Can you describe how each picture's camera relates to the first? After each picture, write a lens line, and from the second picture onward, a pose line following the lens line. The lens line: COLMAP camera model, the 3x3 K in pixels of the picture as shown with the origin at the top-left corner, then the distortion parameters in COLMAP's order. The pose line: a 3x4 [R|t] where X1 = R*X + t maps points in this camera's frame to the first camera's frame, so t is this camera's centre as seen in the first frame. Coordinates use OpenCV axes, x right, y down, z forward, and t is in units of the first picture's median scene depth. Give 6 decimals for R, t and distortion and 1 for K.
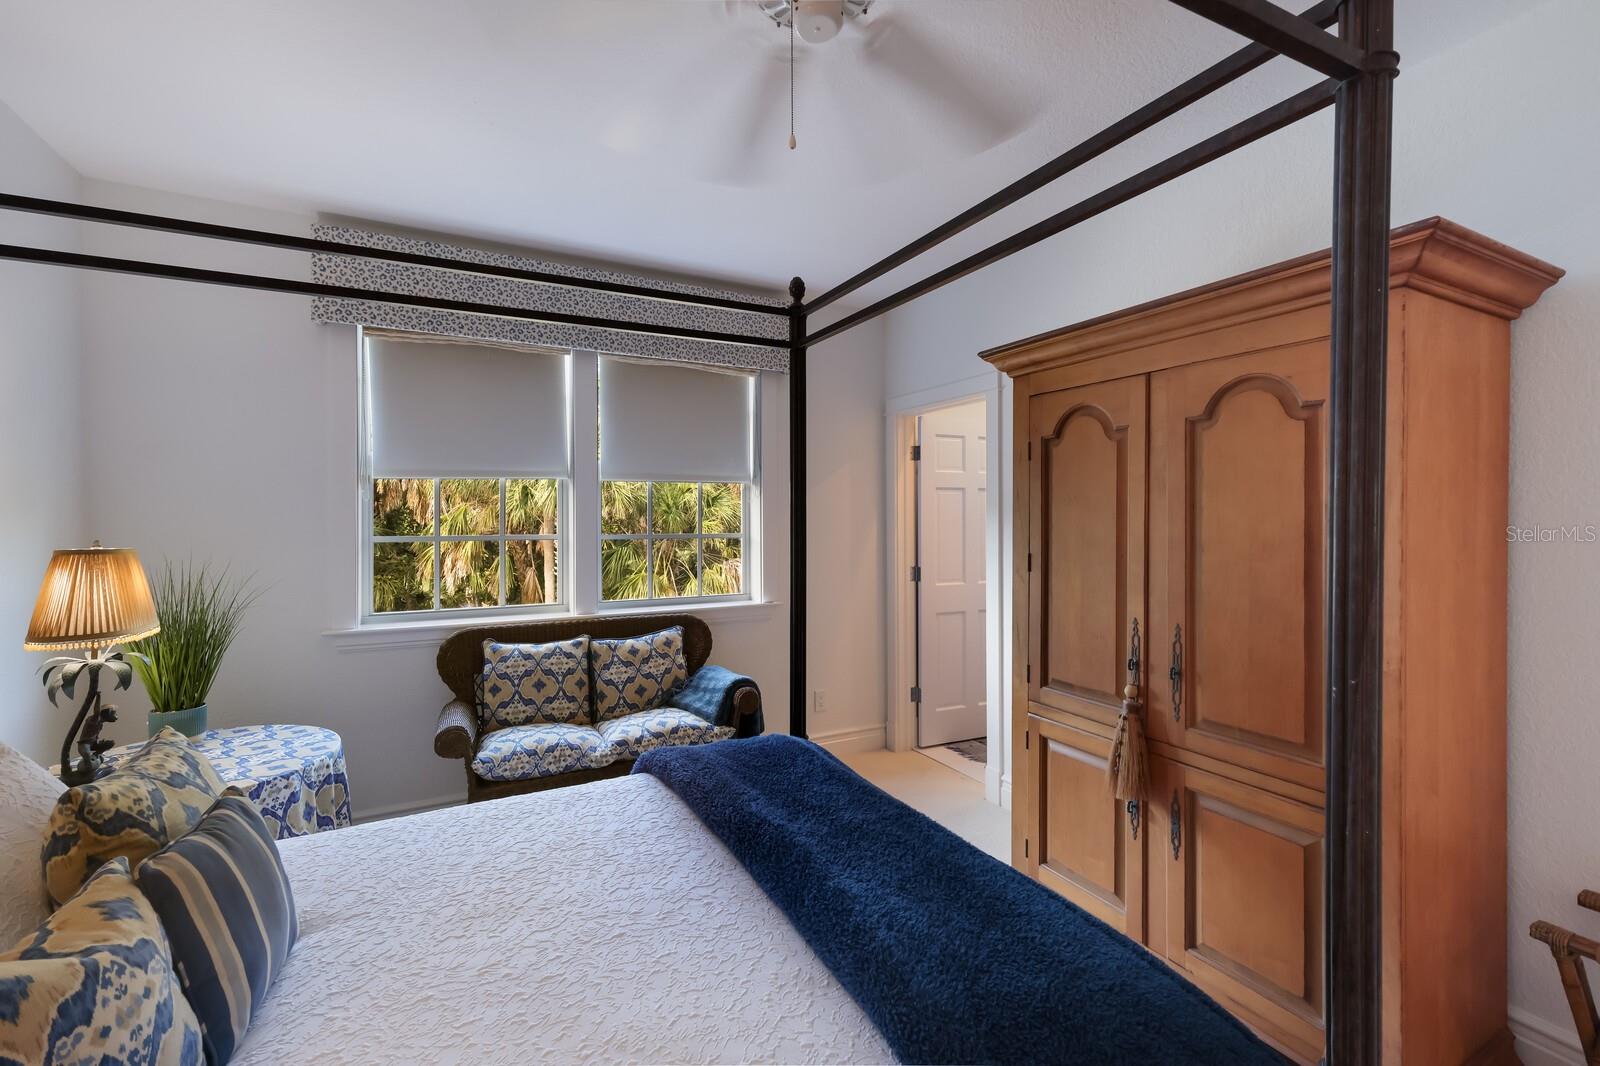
lens RADIAL K [[693.9, 0, 800.5], [0, 693.9, 537.0], [0, 0, 1]] dist [0.041060, -0.000081]
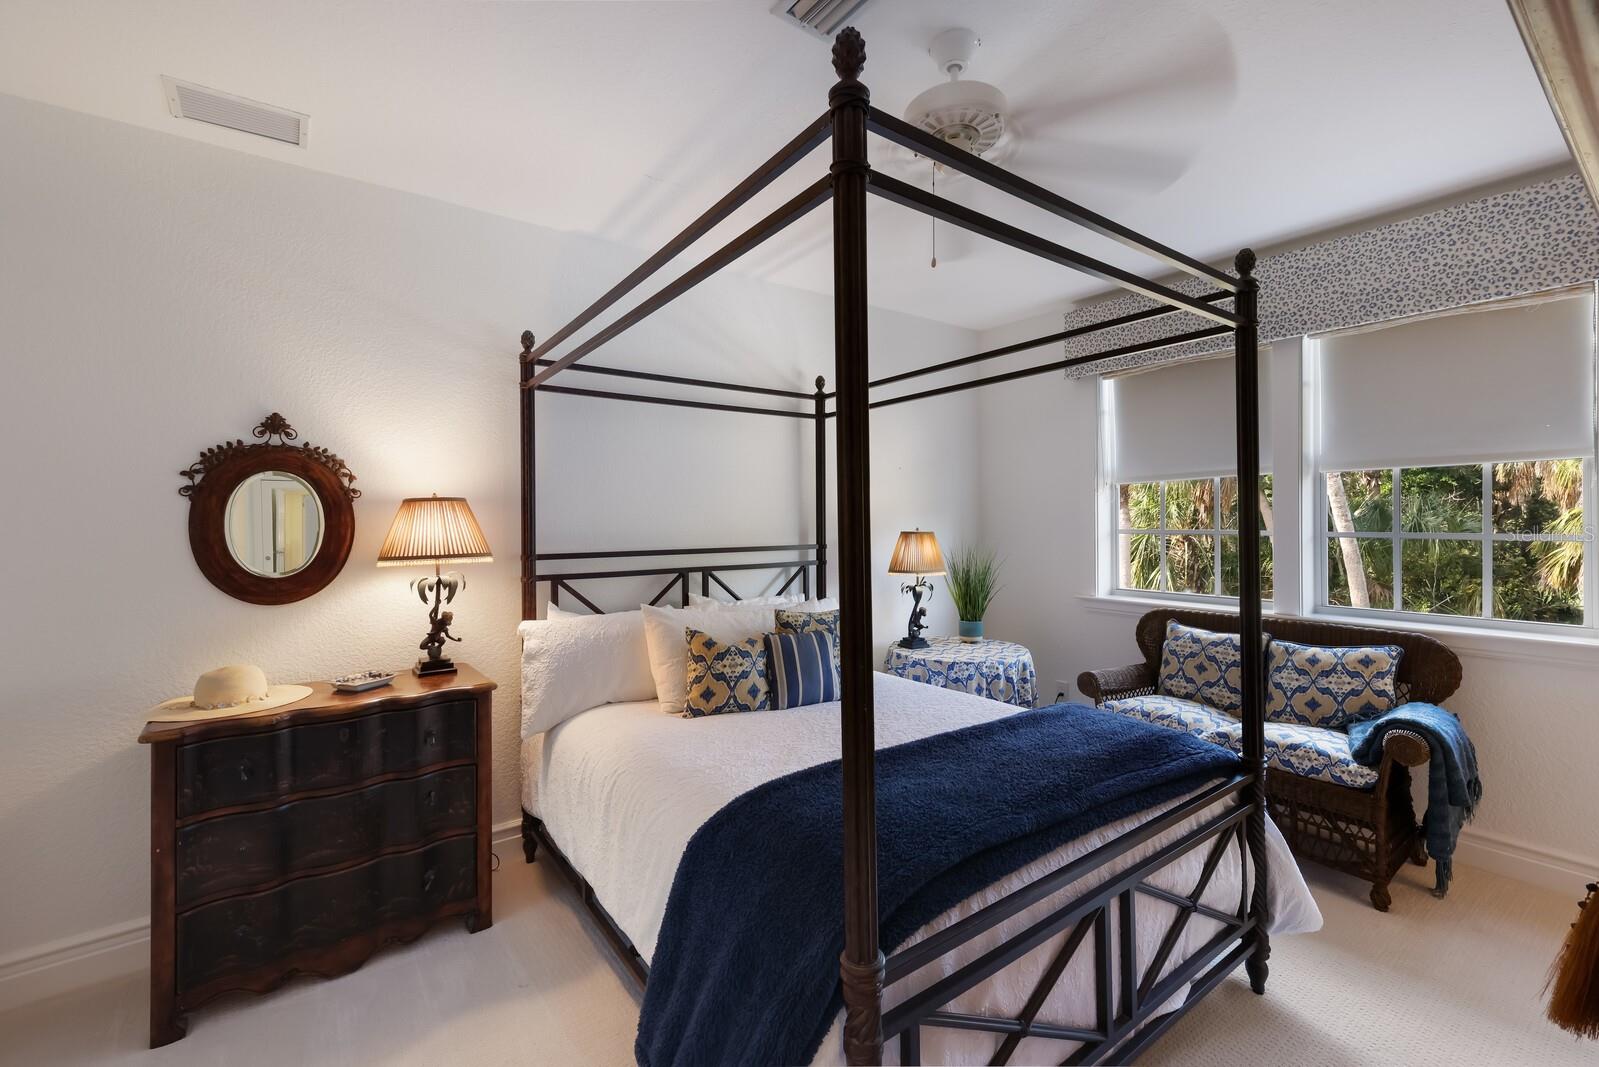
lens RADIAL K [[686.0, 0, 790.4], [0, 686.0, 522.3], [0, 0, 1]] dist [0.019790, -0.000098]
pose [[0.144665, 0.002581, -0.989477, 0.584764], [-0.015675, 0.999877, 0.000316, -0.006550], [0.989357, 0.015465, 0.144687, 0.197493]]
